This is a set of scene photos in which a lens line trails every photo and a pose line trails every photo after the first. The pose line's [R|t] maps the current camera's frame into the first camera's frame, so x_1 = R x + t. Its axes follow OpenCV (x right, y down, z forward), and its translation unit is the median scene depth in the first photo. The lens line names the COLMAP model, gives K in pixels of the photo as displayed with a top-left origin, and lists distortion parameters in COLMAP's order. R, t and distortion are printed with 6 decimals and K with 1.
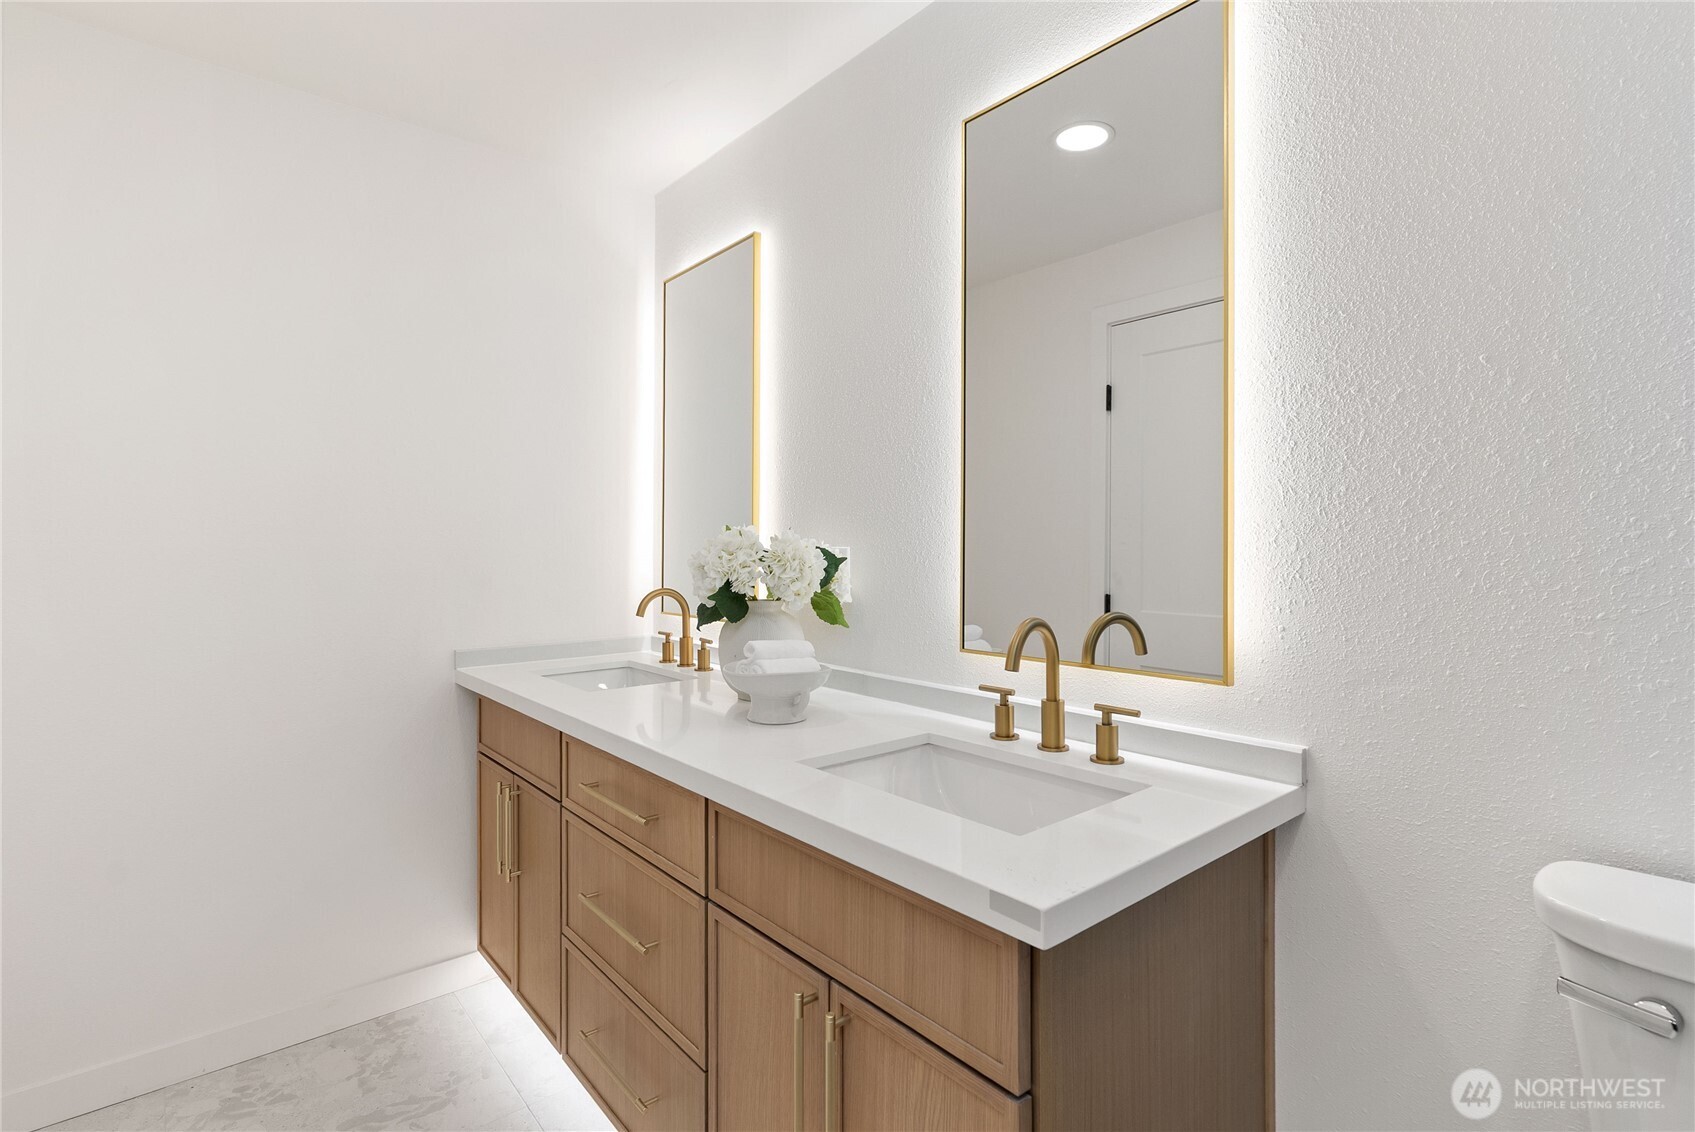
lens RADIAL K [[784.8, 0, 847.5], [0, 784.8, 566.0], [0, 0, 1]] dist [0.017425, 0.000136]
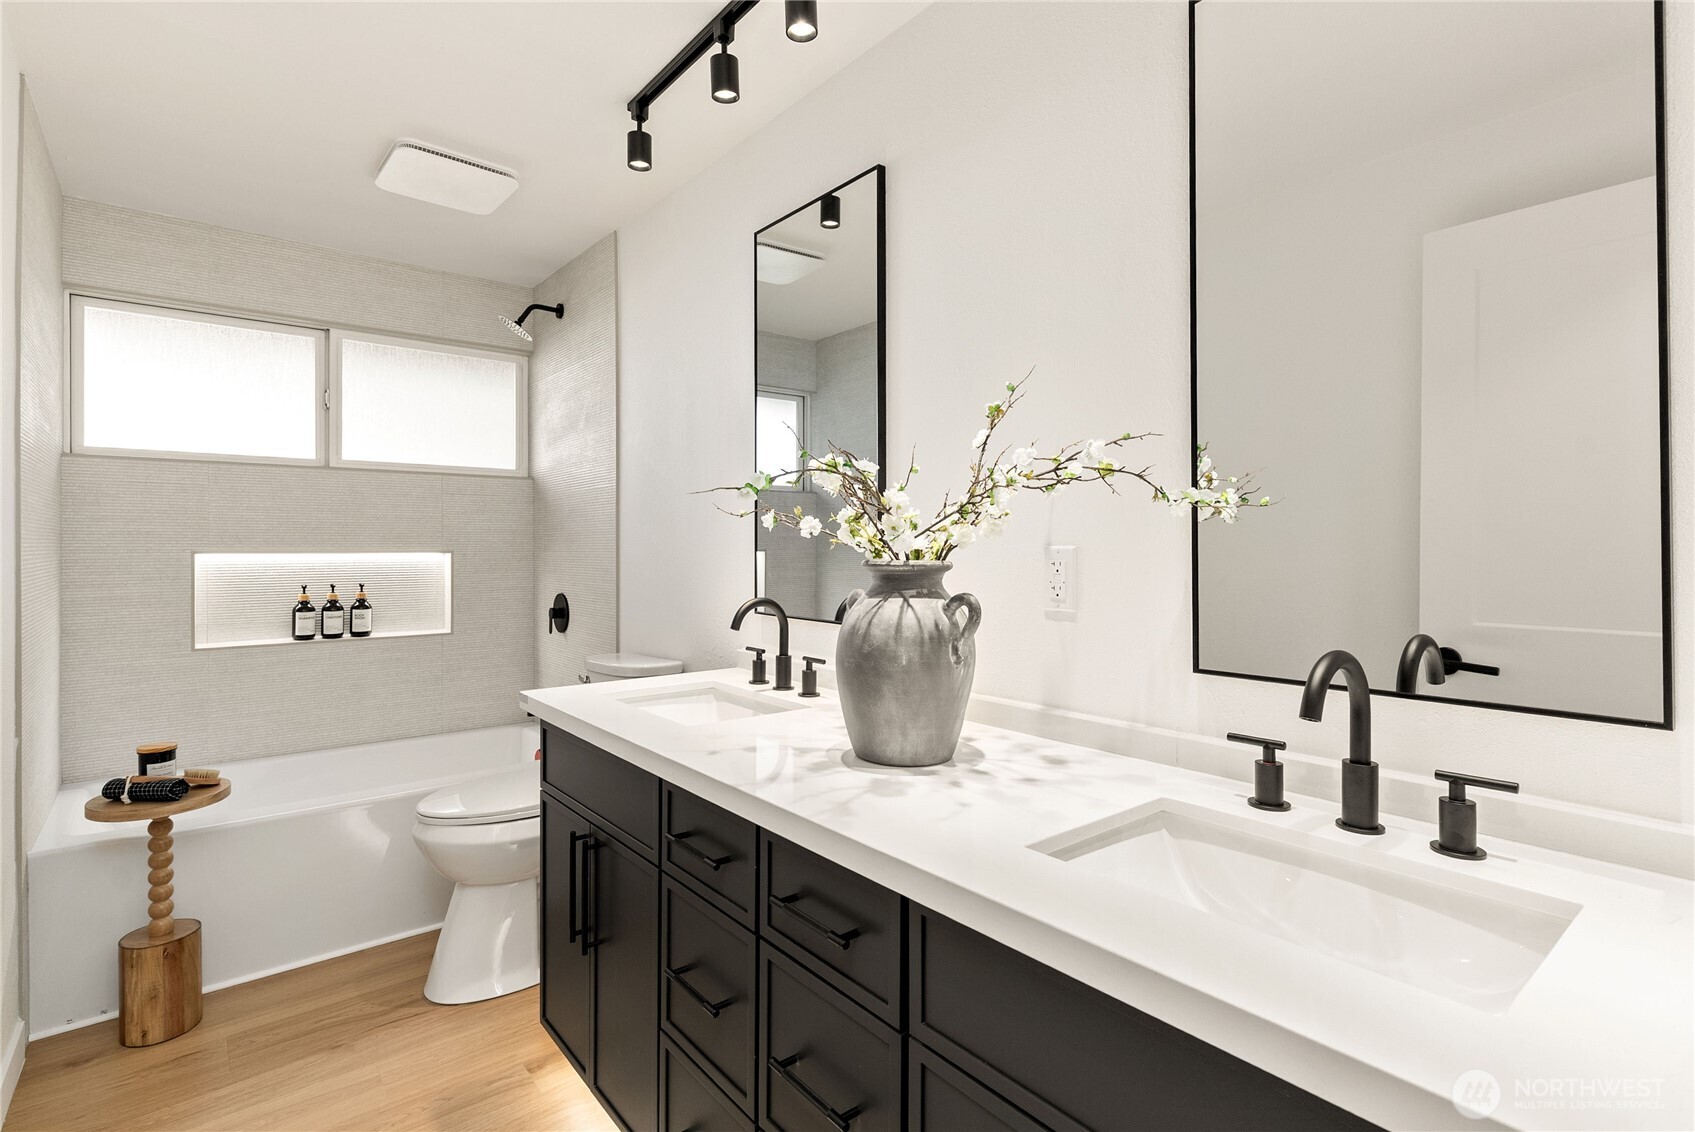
lens RADIAL K [[814.7, 0, 847.5], [0, 814.7, 566.0], [0, 0, 1]] dist [-0.001035, -0.000074]
pose [[0.999663, 0.008728, -0.024449, -0.179886], [-0.008766, 0.999961, -0.001419, -0.005770], [0.024436, 0.001633, 0.999700, 0.205911]]
